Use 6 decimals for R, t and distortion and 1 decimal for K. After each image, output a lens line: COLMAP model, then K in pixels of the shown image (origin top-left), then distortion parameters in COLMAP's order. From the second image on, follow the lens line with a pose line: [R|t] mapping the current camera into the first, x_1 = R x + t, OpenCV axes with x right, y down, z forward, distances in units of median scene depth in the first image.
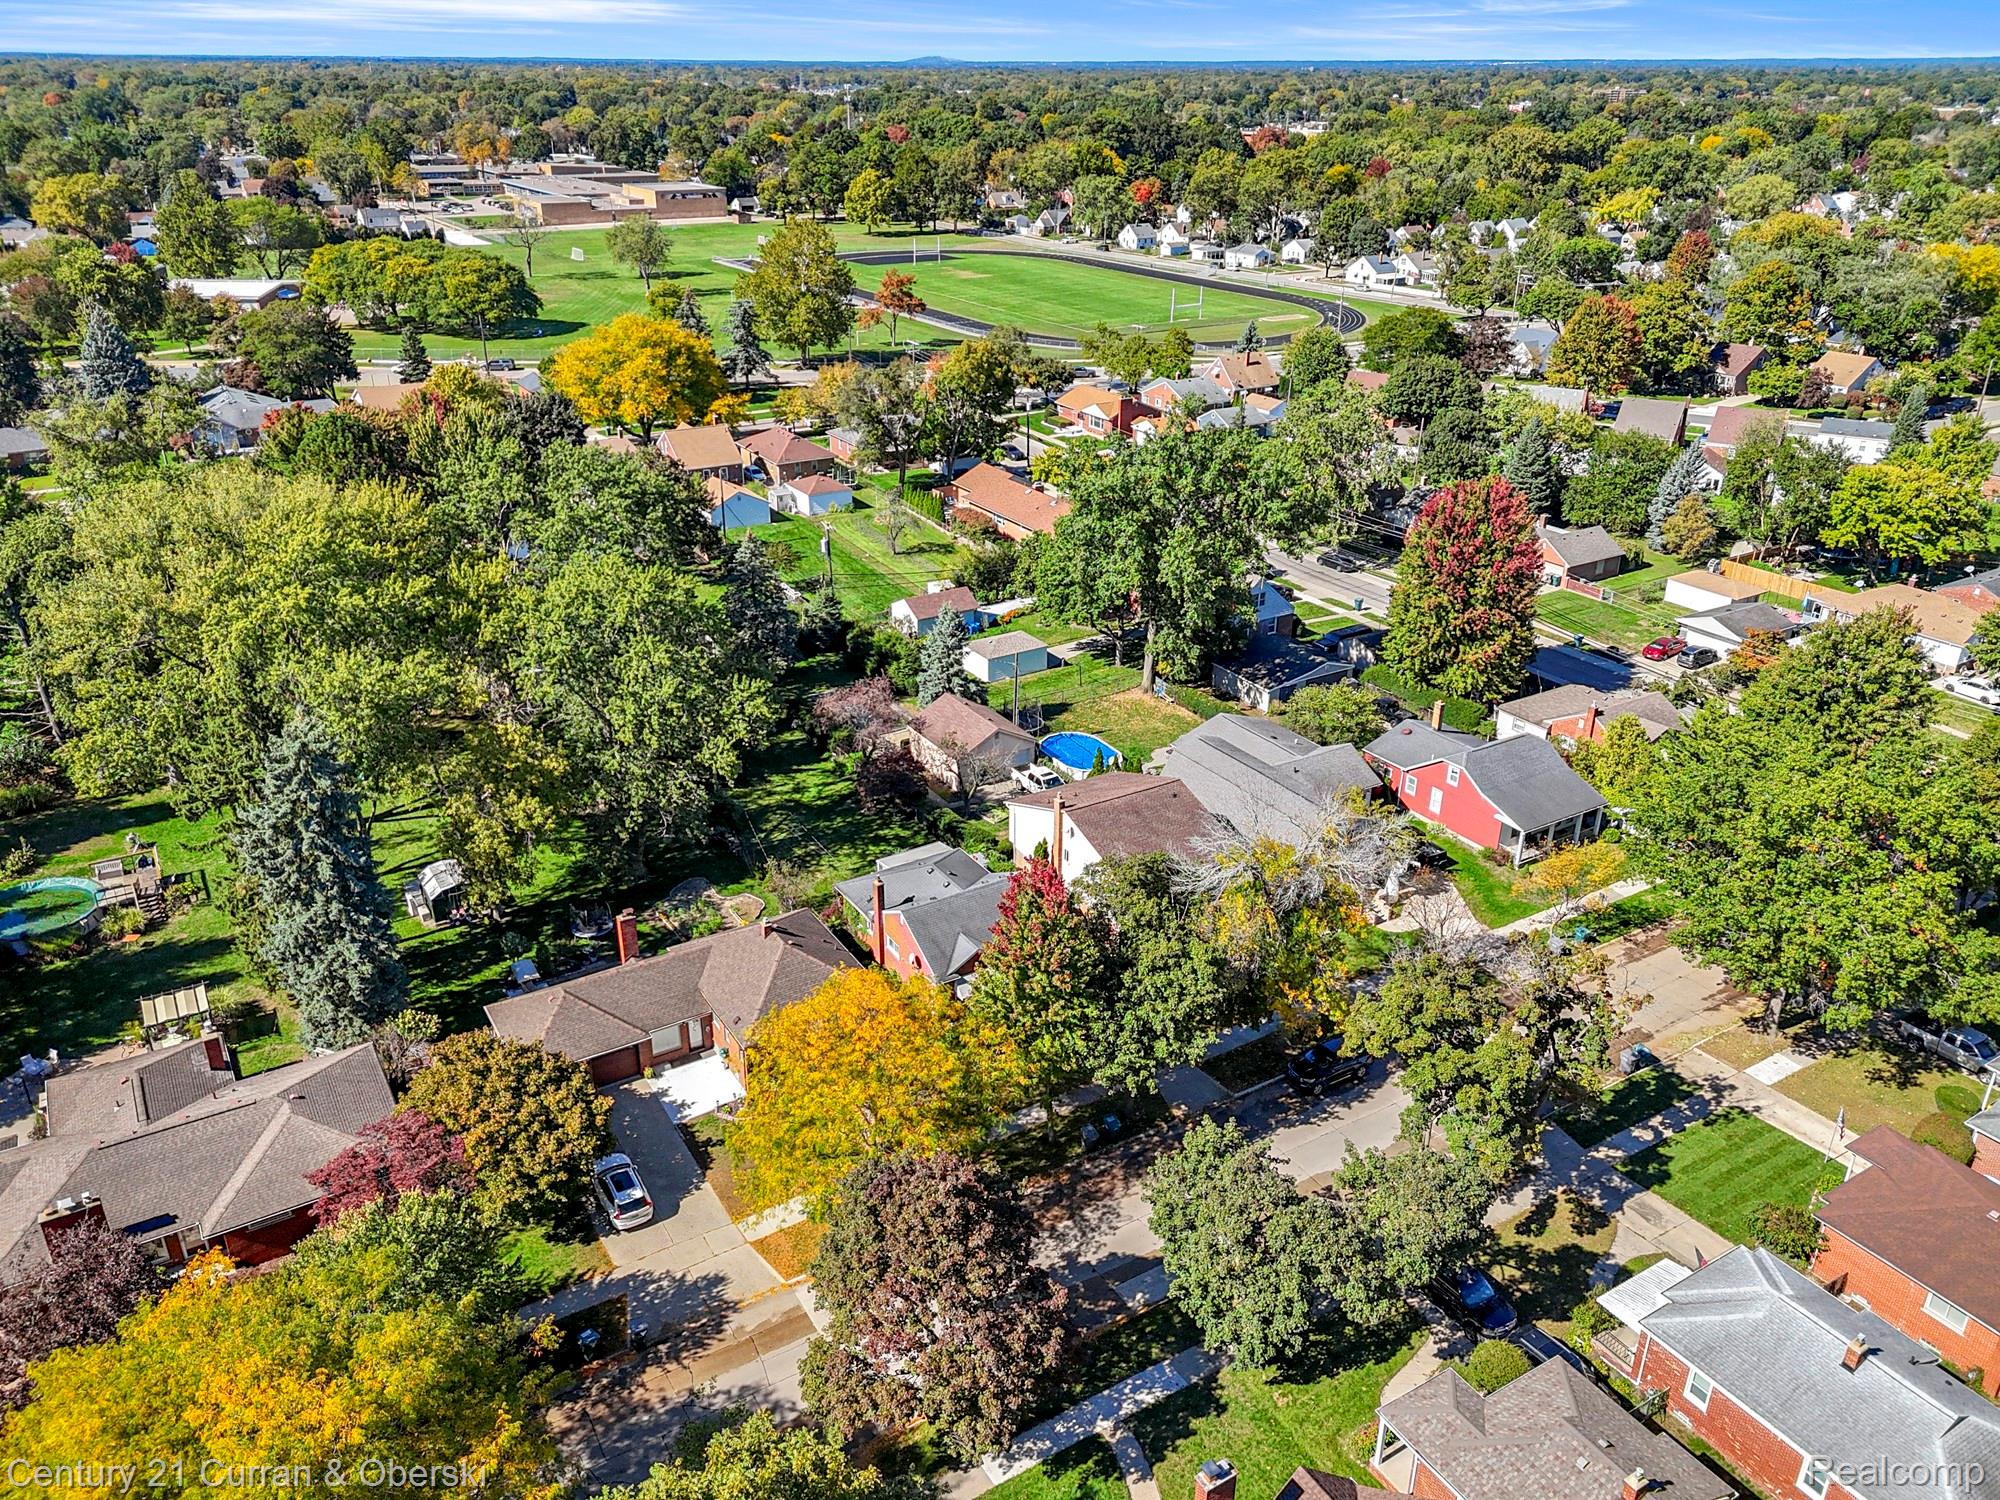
lens RADIAL K [[1487.2, 0, 1011.6], [0, 1487.2, 748.3], [0, 0, 1]] dist [0.060942, -0.047194]
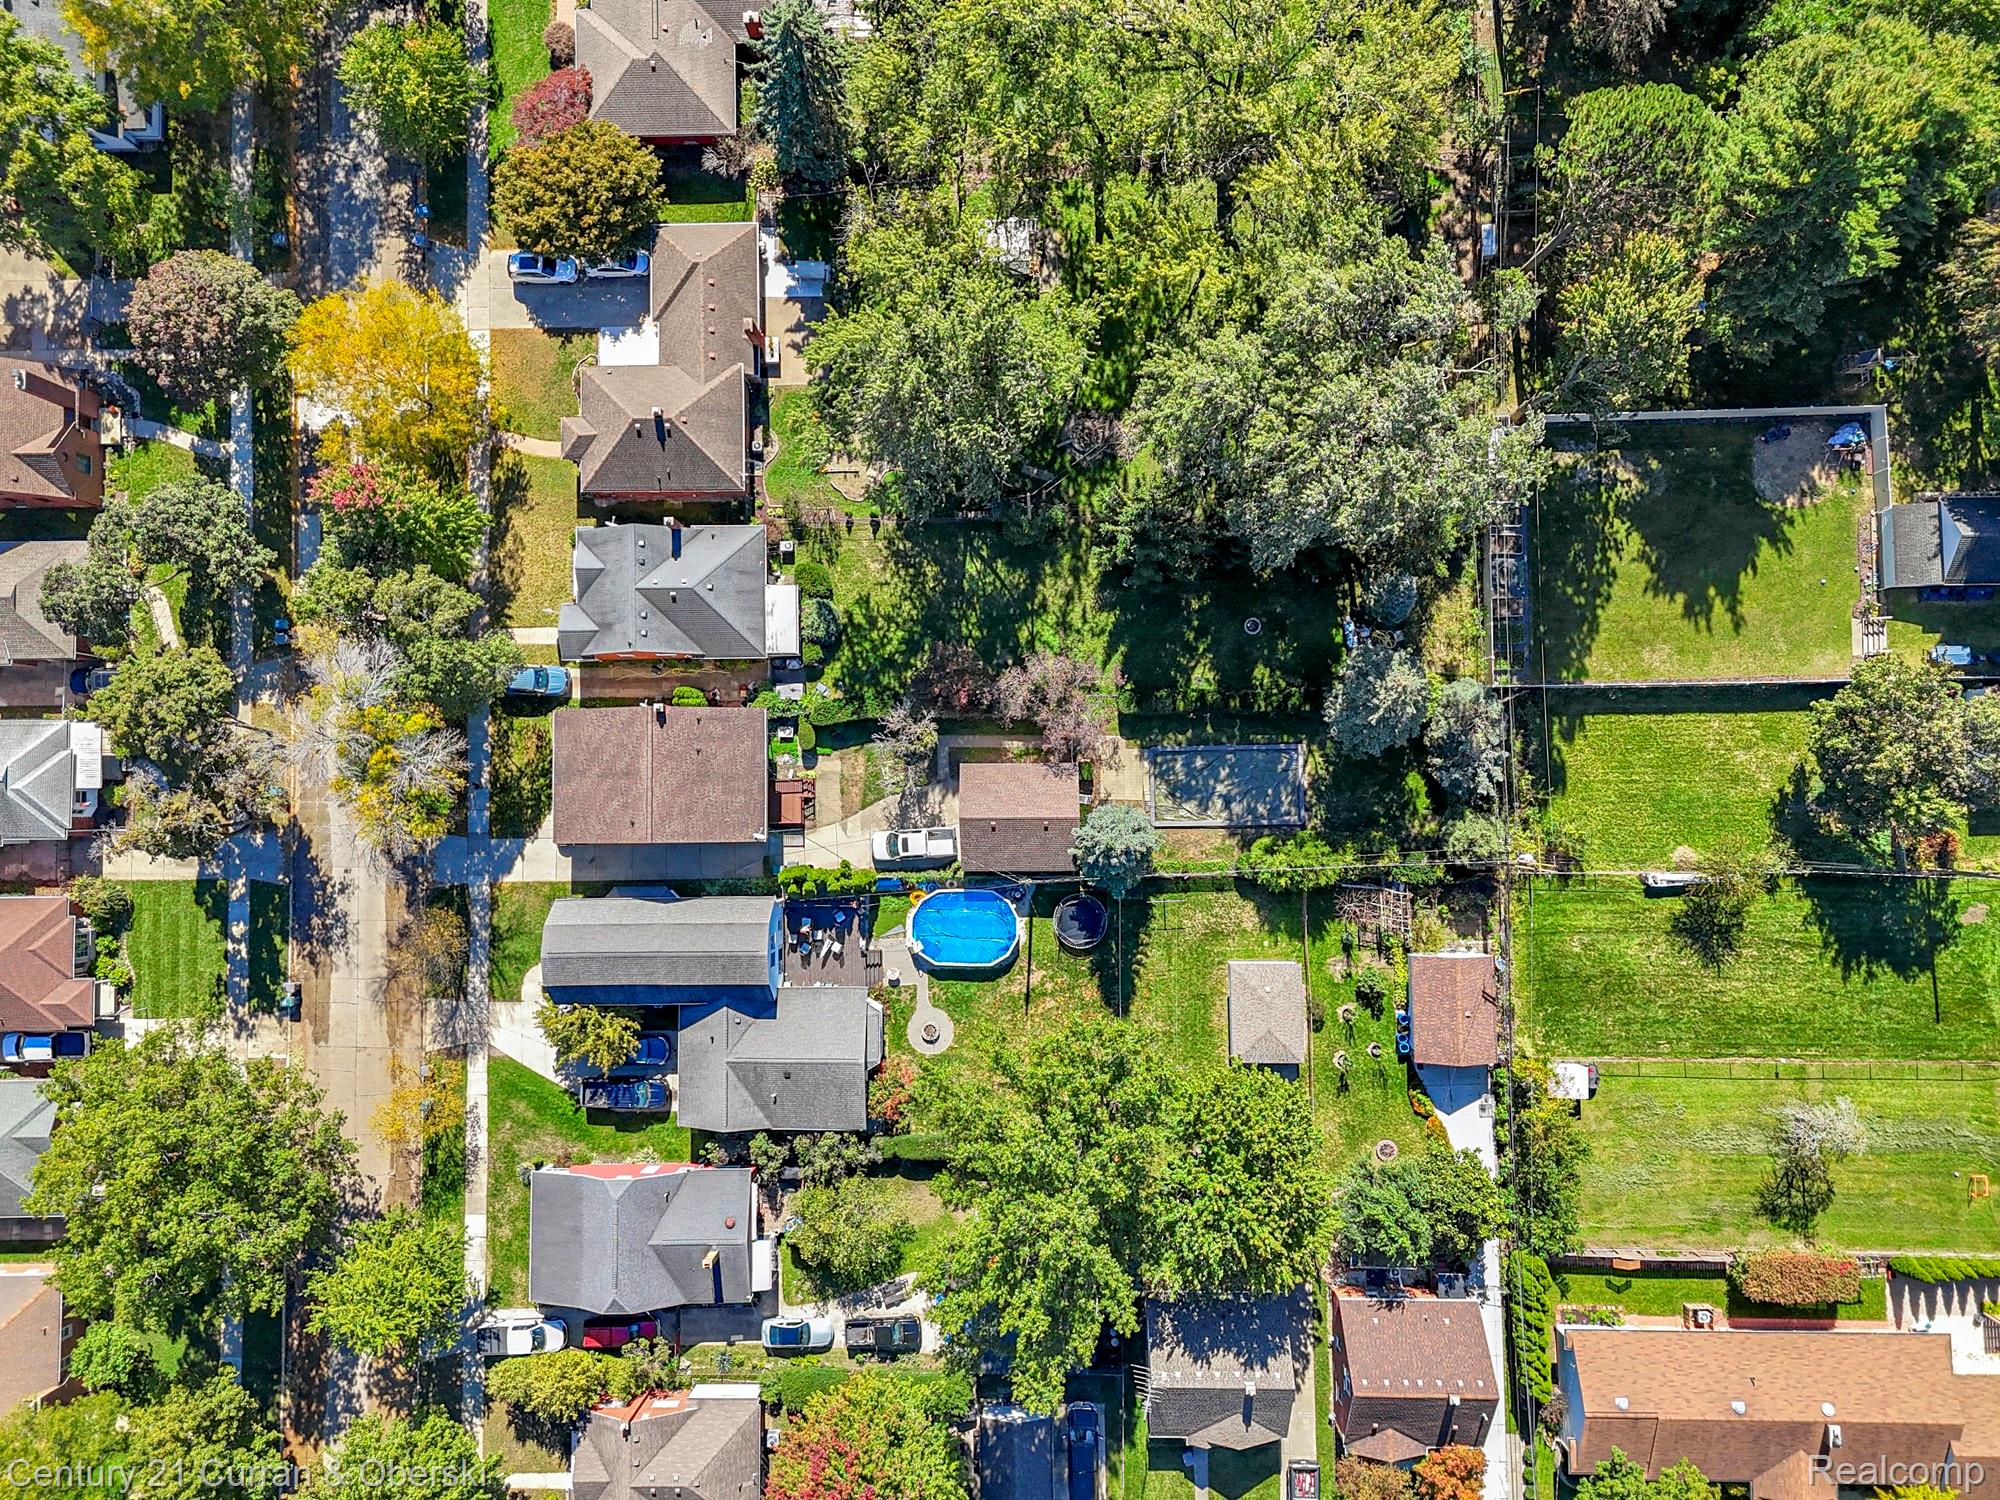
lens RADIAL K [[1487.2, 0, 993.9], [0, 1487.2, 739.9], [0, 0, 1]] dist [0.060942, -0.047194]
pose [[-0.521300, 0.853191, -0.017647, -0.011968], [-0.318592, -0.175392, 0.931524, -0.228984], [0.791673, 0.491225, 0.363252, 0.181158]]
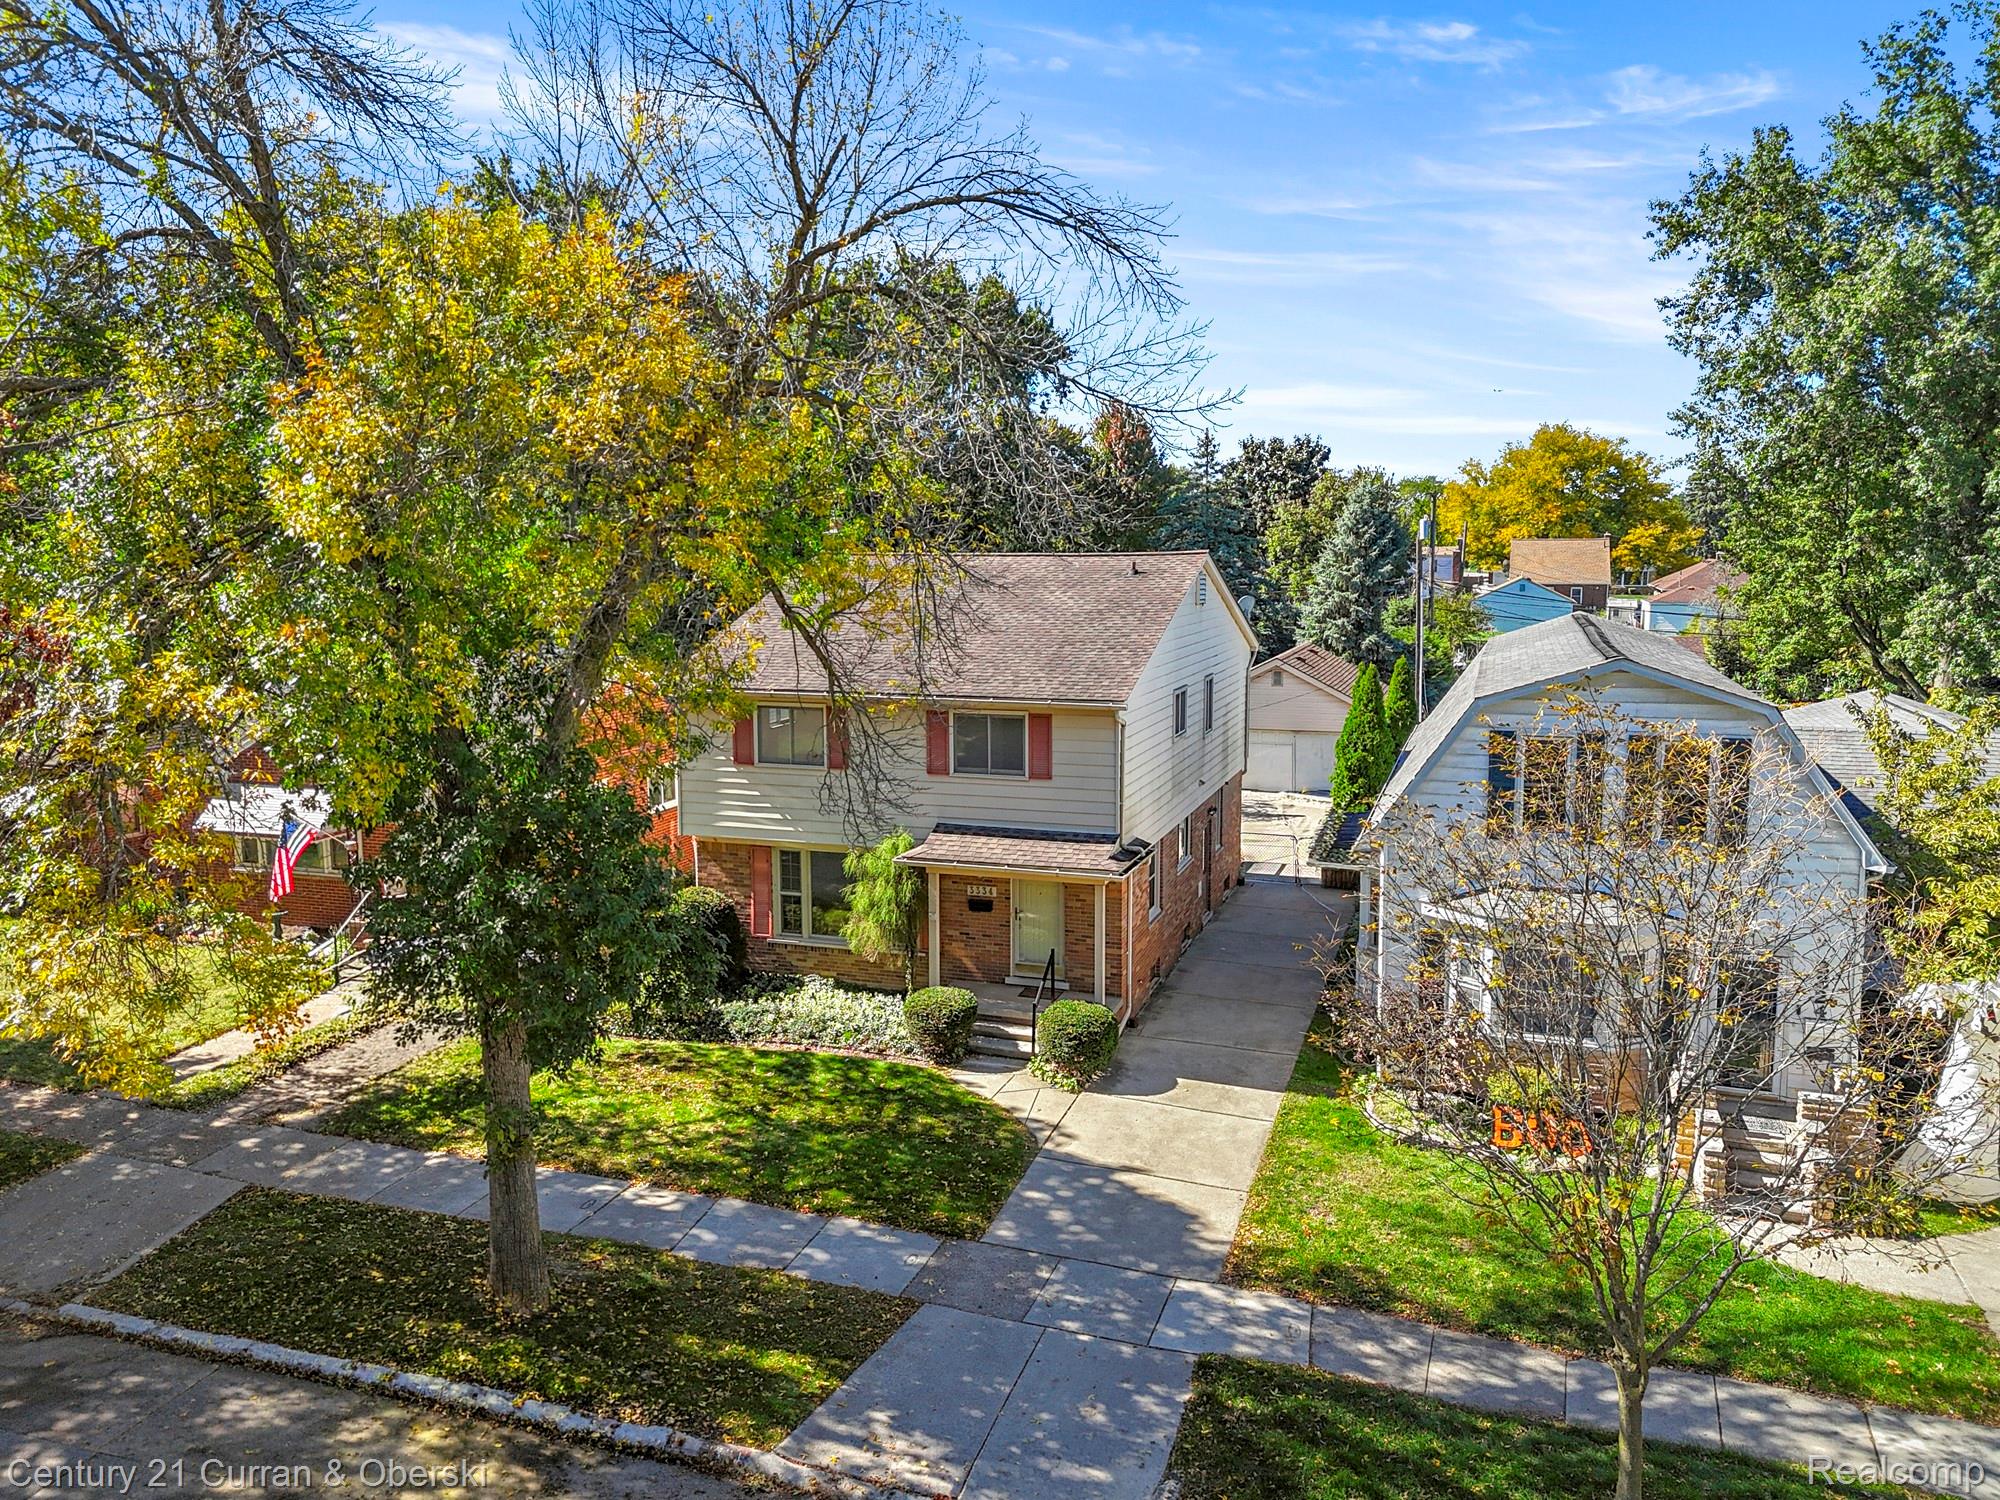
lens RADIAL K [[1487.2, 0, 989.5], [0, 1487.2, 762.9], [0, 0, 1]] dist [0.060942, -0.047194]
pose [[0.632221, 0.114682, -0.766254, 0.077283], [-0.328188, 0.935518, -0.130766, 0.028014], [0.701847, 0.334148, 0.629091, 0.180579]]
